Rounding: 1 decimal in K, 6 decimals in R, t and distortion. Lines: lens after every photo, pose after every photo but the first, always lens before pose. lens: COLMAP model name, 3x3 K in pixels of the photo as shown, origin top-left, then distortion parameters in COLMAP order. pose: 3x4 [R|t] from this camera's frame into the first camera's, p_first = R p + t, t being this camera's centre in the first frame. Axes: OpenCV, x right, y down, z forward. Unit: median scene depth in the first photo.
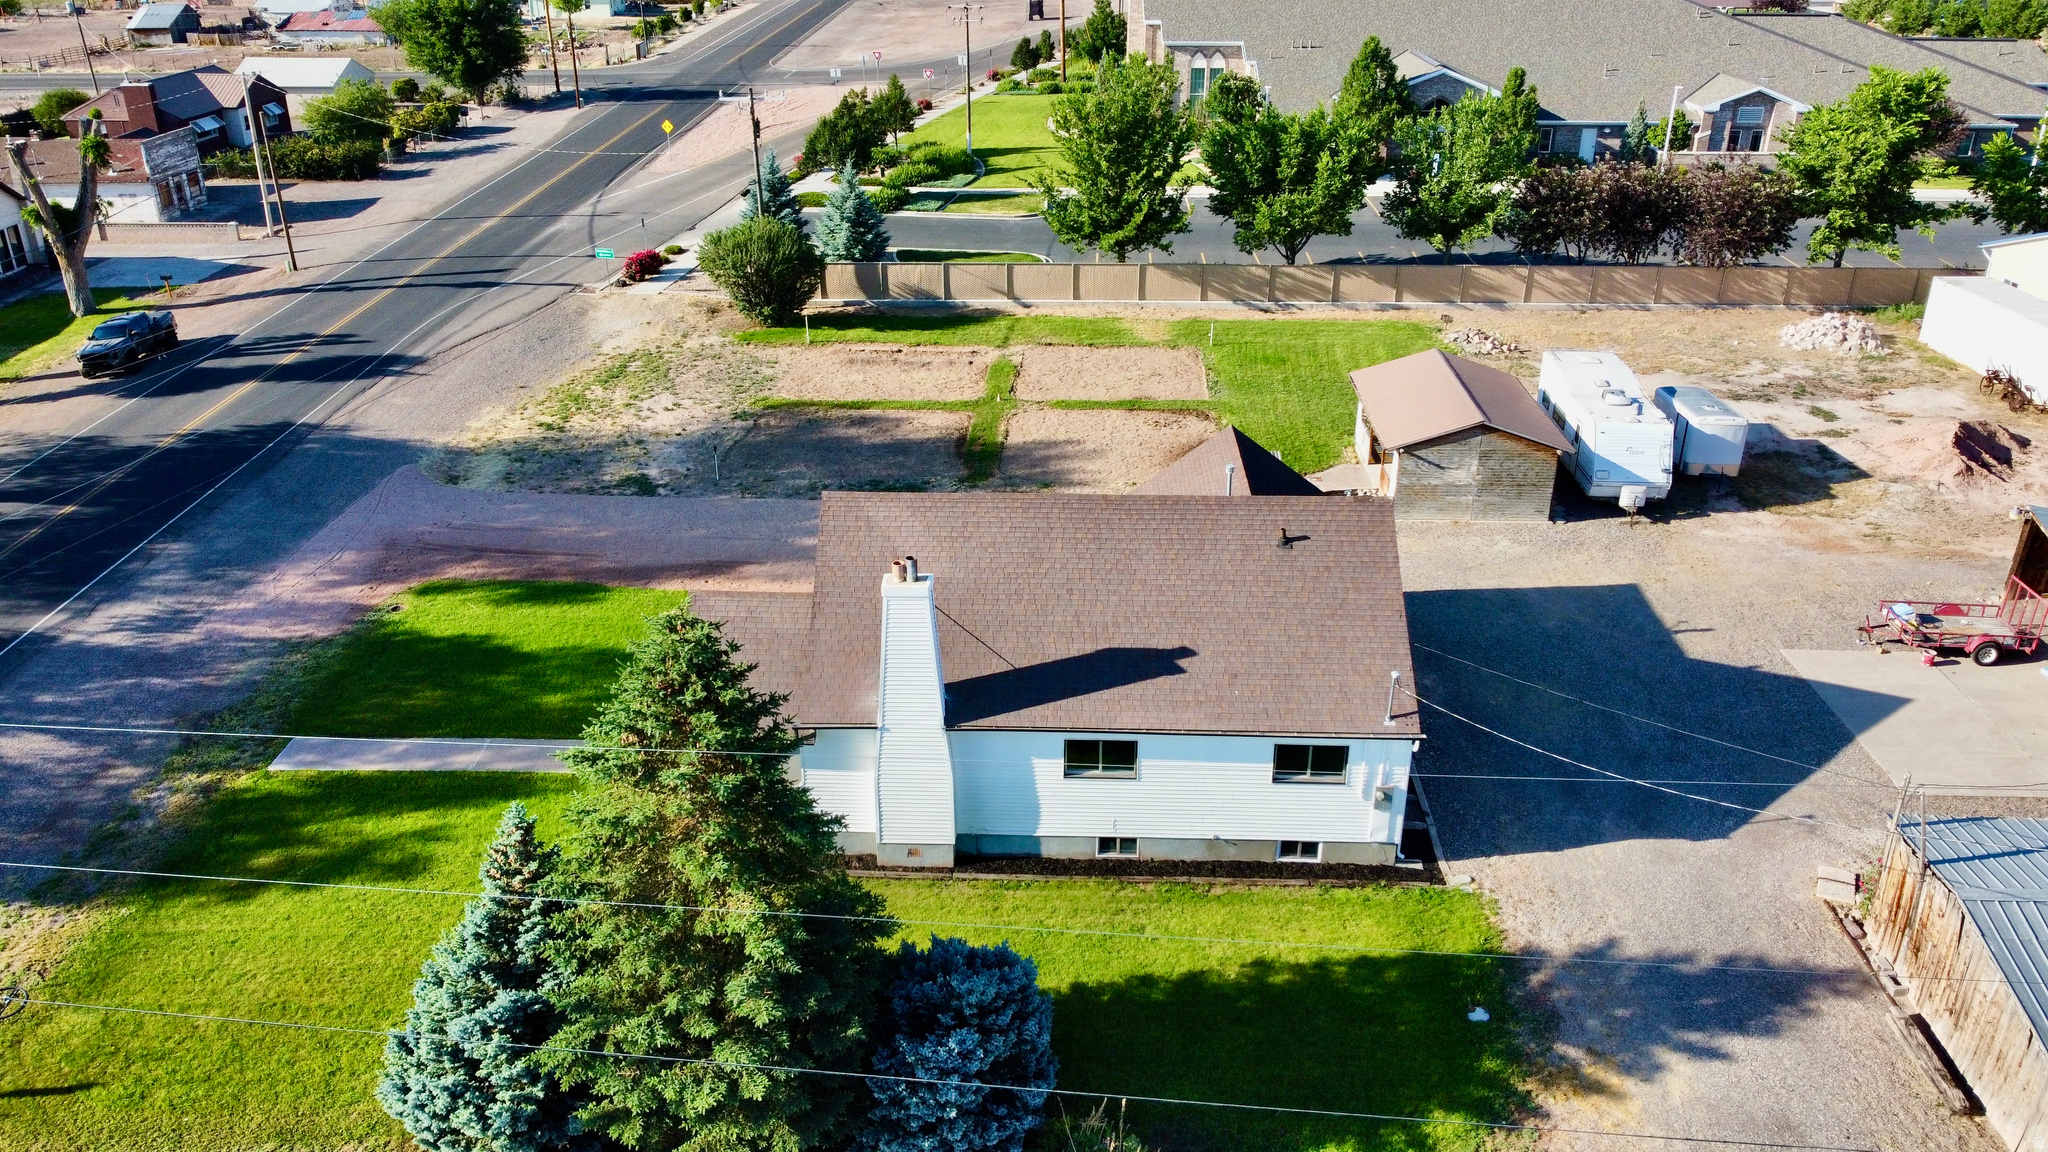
lens RADIAL K [[1874.8, 0, 989.7], [0, 1874.8, 502.3], [0, 0, 1]] dist [0.001566, 0.000000]
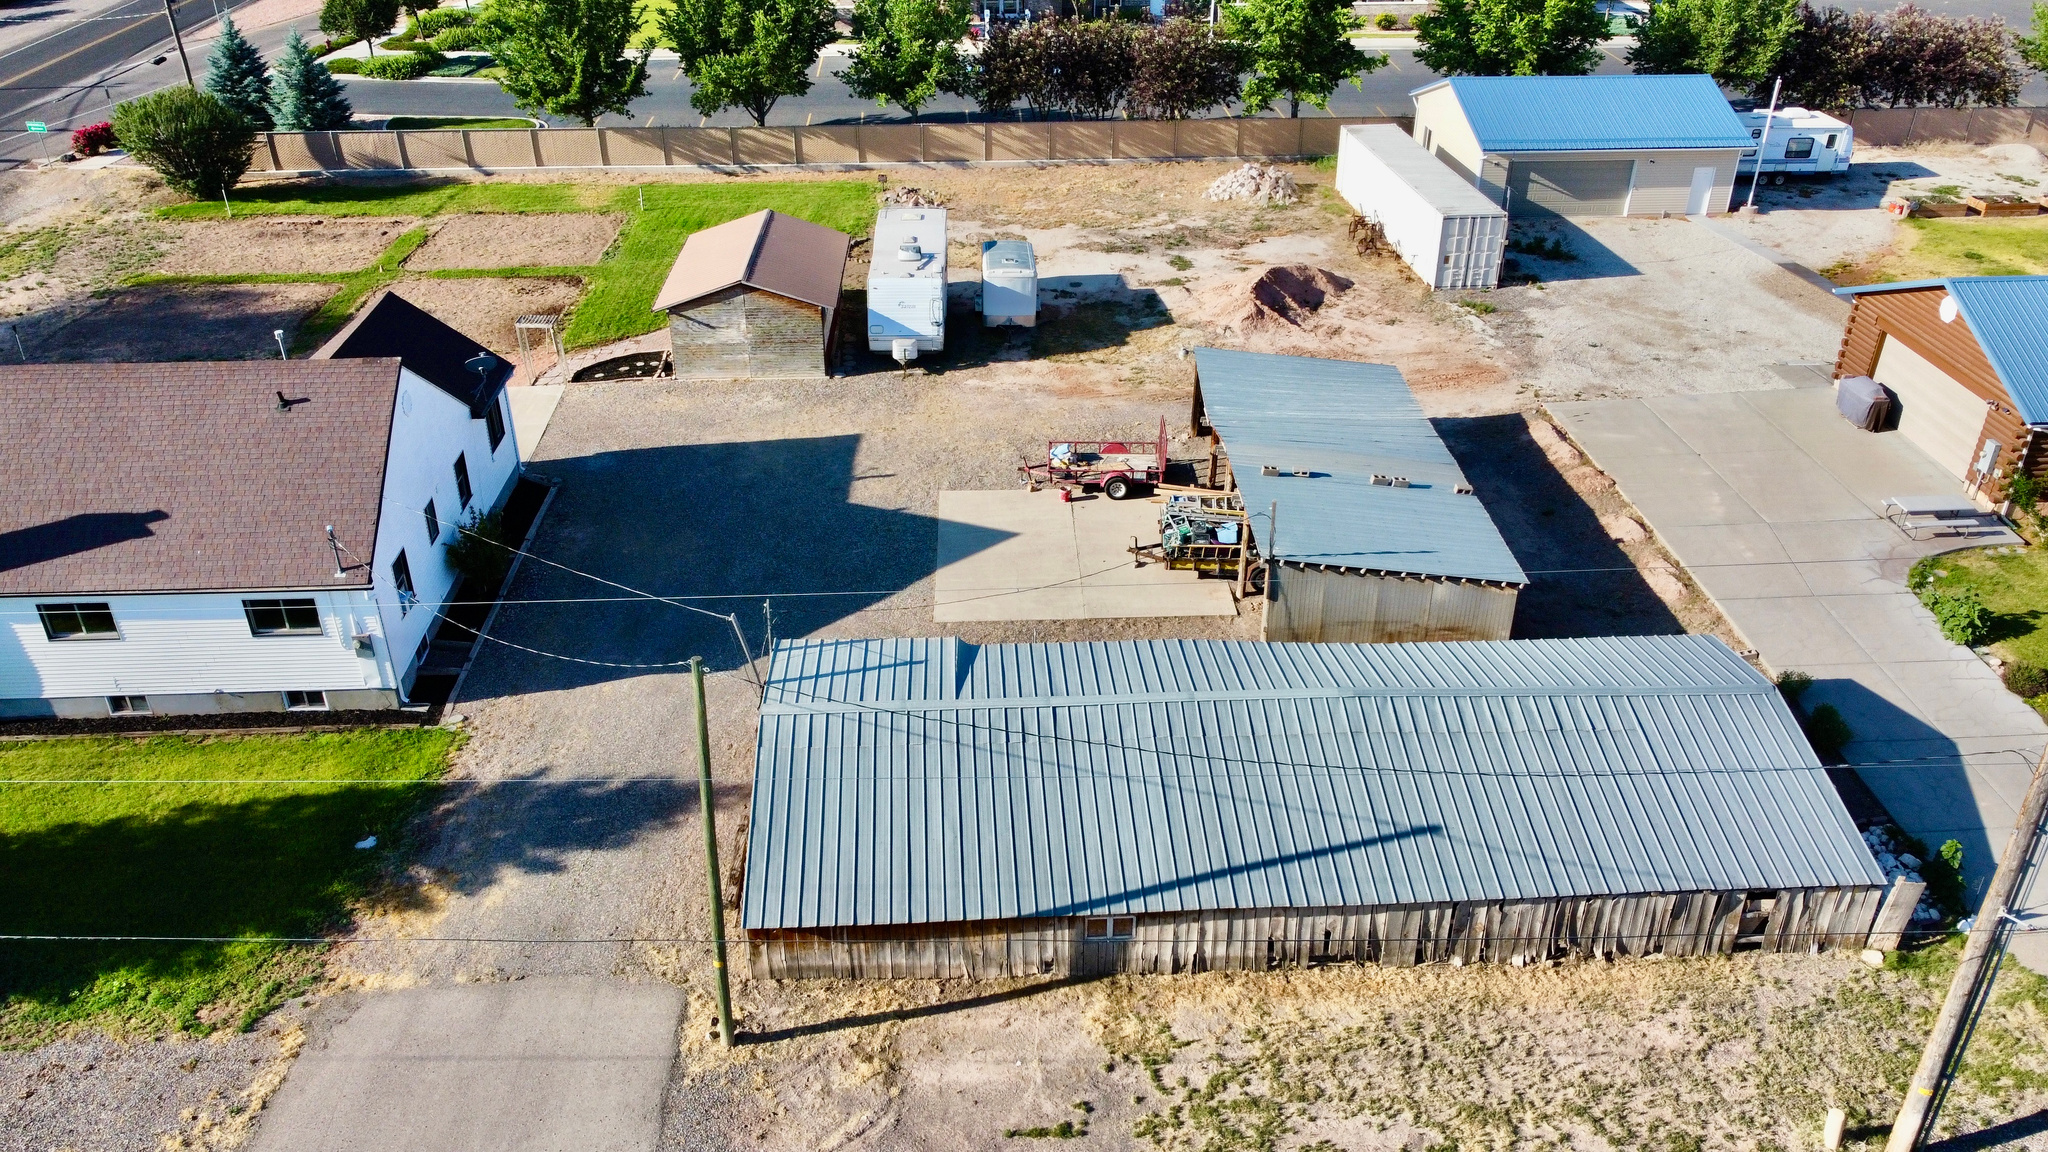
lens RADIAL K [[1874.8, 0, 1025.6], [0, 1874.8, 567.3], [0, 0, 1]] dist [0.001566, 0.000000]
pose [[0.995213, -0.040435, 0.088974, 0.285444], [0.030927, 0.993911, 0.105757, 0.008294], [-0.092708, -0.102499, 0.990404, -0.039746]]
